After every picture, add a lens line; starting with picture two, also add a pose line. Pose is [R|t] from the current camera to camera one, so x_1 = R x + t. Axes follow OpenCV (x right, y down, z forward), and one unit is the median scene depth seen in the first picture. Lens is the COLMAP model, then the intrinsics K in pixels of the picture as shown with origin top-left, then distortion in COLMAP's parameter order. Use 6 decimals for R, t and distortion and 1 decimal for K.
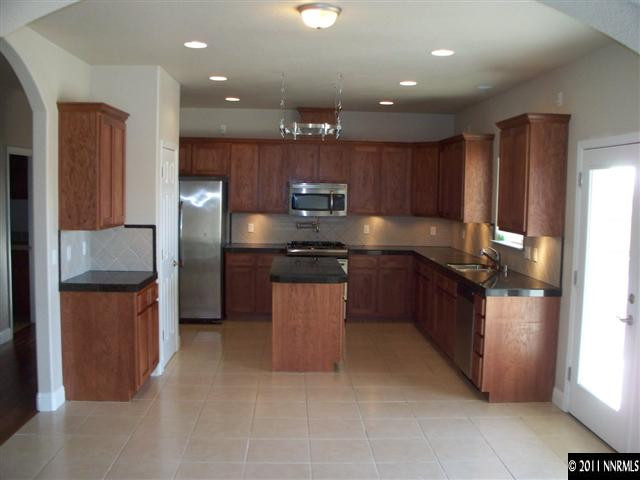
lens RADIAL K [[669.8, 0, 320.8], [0, 669.8, 241.4], [0, 0, 1]] dist [-0.118528, 0.000000]
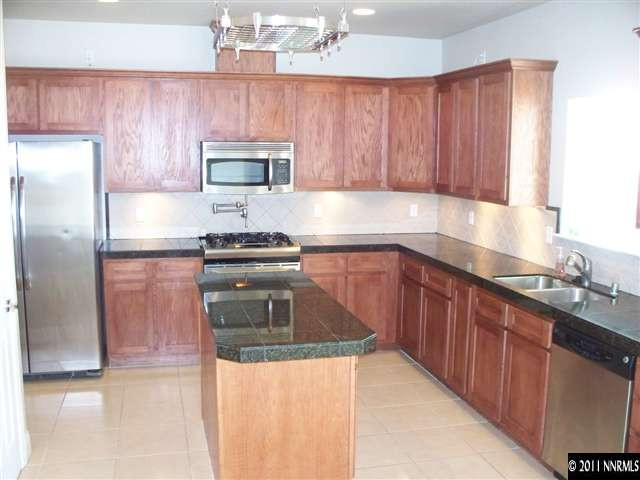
lens RADIAL K [[669.8, 0, 318.2], [0, 669.8, 238.0], [0, 0, 1]] dist [-0.118528, 0.000000]
pose [[0.979642, -0.037642, 0.197193, -0.066886], [0.025512, 0.997643, 0.063695, -0.035284], [-0.199126, -0.057367, 0.978293, 0.368141]]
